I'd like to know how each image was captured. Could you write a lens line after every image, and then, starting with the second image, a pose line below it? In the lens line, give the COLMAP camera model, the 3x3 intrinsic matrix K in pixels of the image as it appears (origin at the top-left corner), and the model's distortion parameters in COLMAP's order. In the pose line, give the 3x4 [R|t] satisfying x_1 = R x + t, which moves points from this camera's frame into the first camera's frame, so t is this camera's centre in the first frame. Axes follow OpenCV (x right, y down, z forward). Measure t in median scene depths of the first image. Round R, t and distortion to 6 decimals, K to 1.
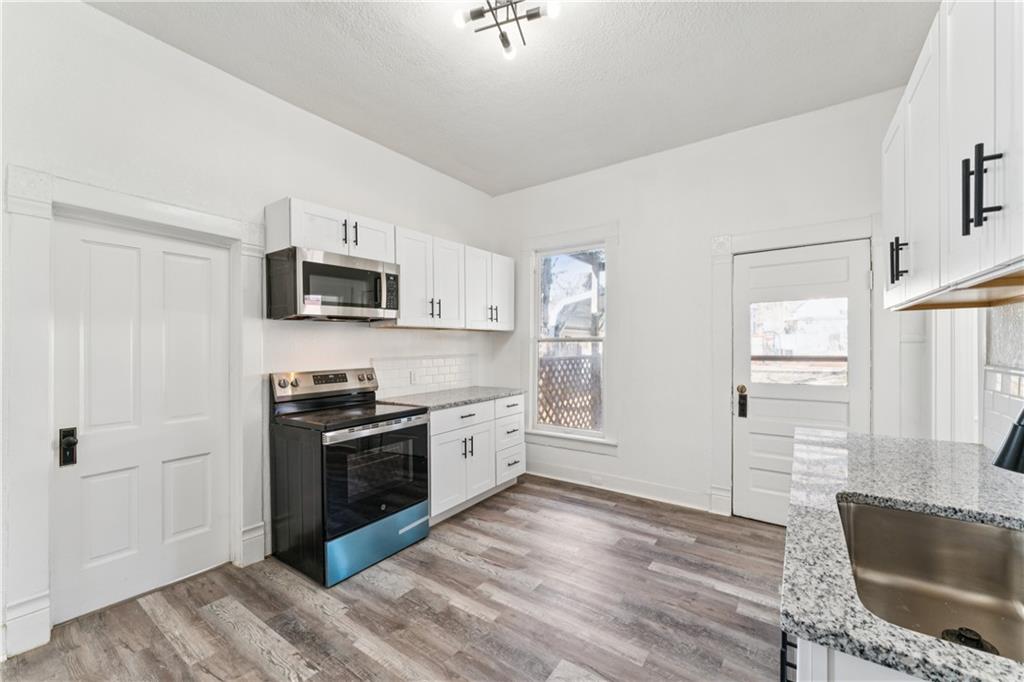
lens RADIAL K [[414.3, 0, 516.2], [0, 414.3, 343.2], [0, 0, 1]] dist [-0.001426, -0.001093]
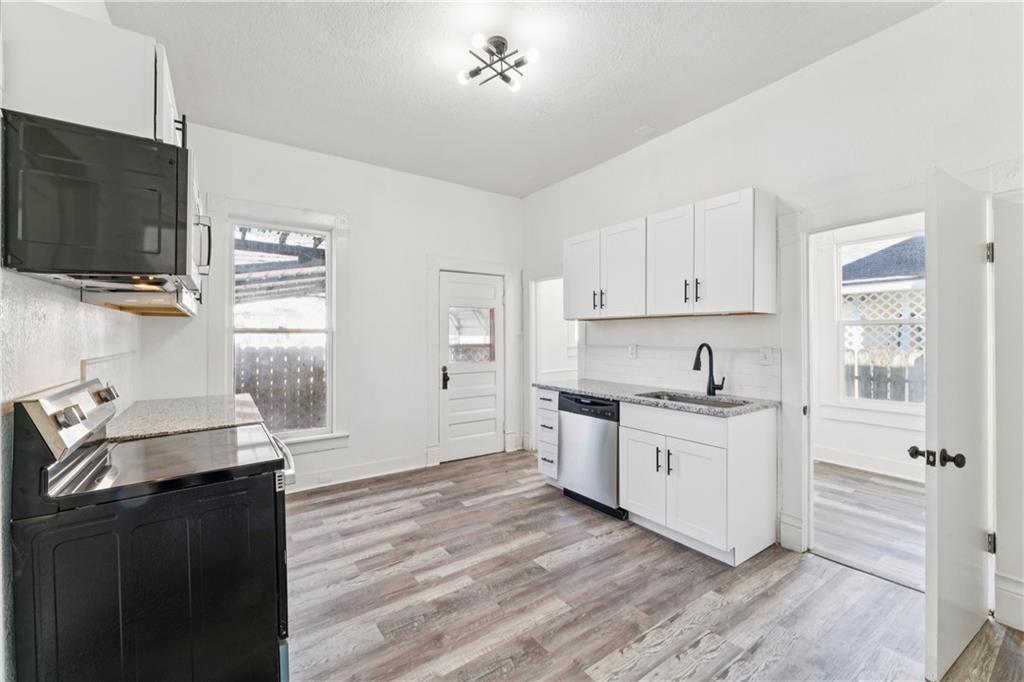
lens RADIAL K [[414.3, 0, 513.0], [0, 414.3, 334.1], [0, 0, 1]] dist [-0.001426, -0.001093]
pose [[0.332880, 0.009798, 0.942918, -0.753910], [-0.001877, 0.999951, -0.009728, 0.008327], [-0.942967, 0.001468, 0.332882, 0.362197]]
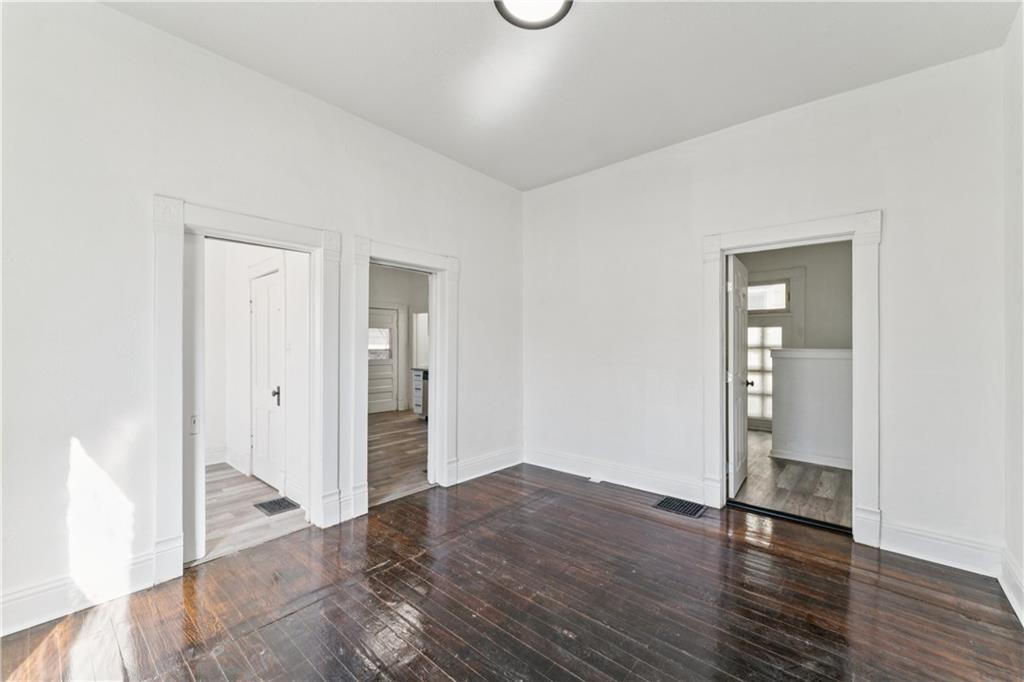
lens RADIAL K [[414.3, 0, 515.0], [0, 414.3, 342.0], [0, 0, 1]] dist [-0.001426, -0.001093]
pose [[0.104118, 0.013145, 0.994478, -1.784409], [-0.005743, 0.999904, -0.012615, 0.016239], [-0.994548, -0.004398, 0.104184, -0.078530]]
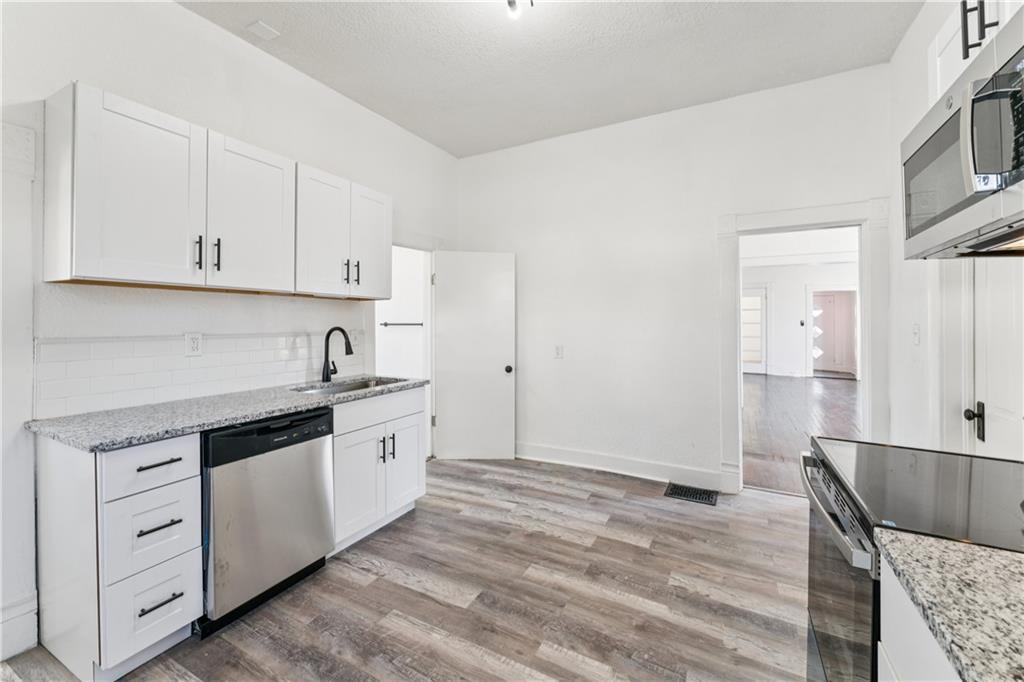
lens RADIAL K [[414.3, 0, 511.3], [0, 414.3, 320.6], [0, 0, 1]] dist [-0.001426, -0.001093]
pose [[-0.993294, 0.005577, -0.115477, 0.068848], [0.006090, 0.999973, -0.004091, 0.012104], [0.115451, -0.004766, -0.993302, 1.270163]]
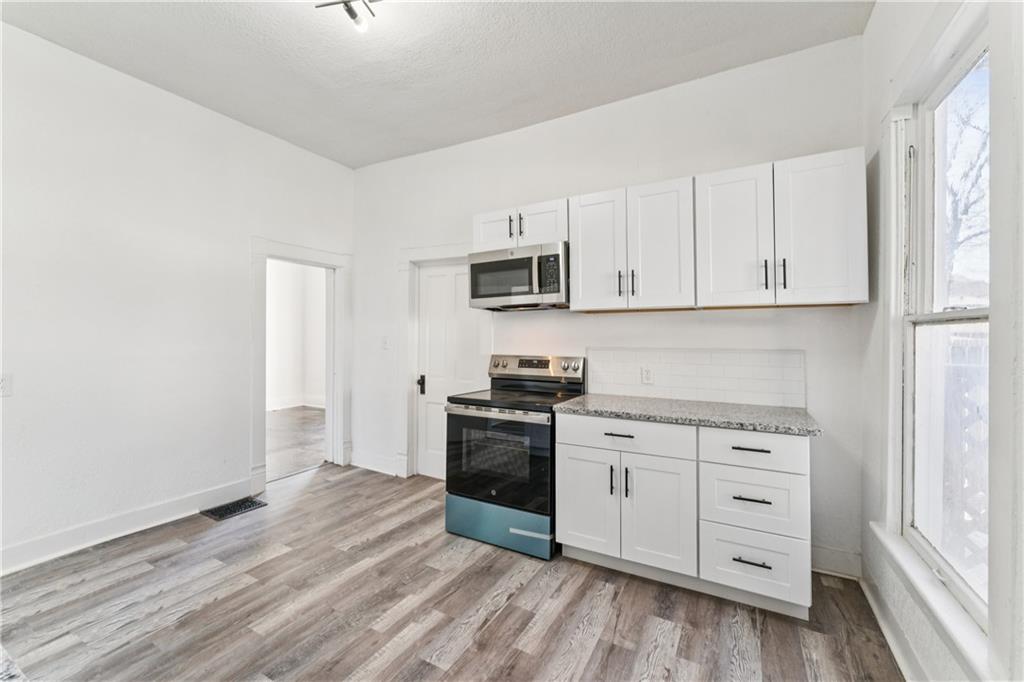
lens RADIAL K [[414.3, 0, 500.1], [0, 414.3, 330.5], [0, 0, 1]] dist [-0.001426, -0.001093]
pose [[0.085345, -0.013571, -0.996259, 0.620192], [-0.002129, 0.999902, -0.013803, 0.014516], [0.996349, 0.003299, 0.085307, 0.835842]]
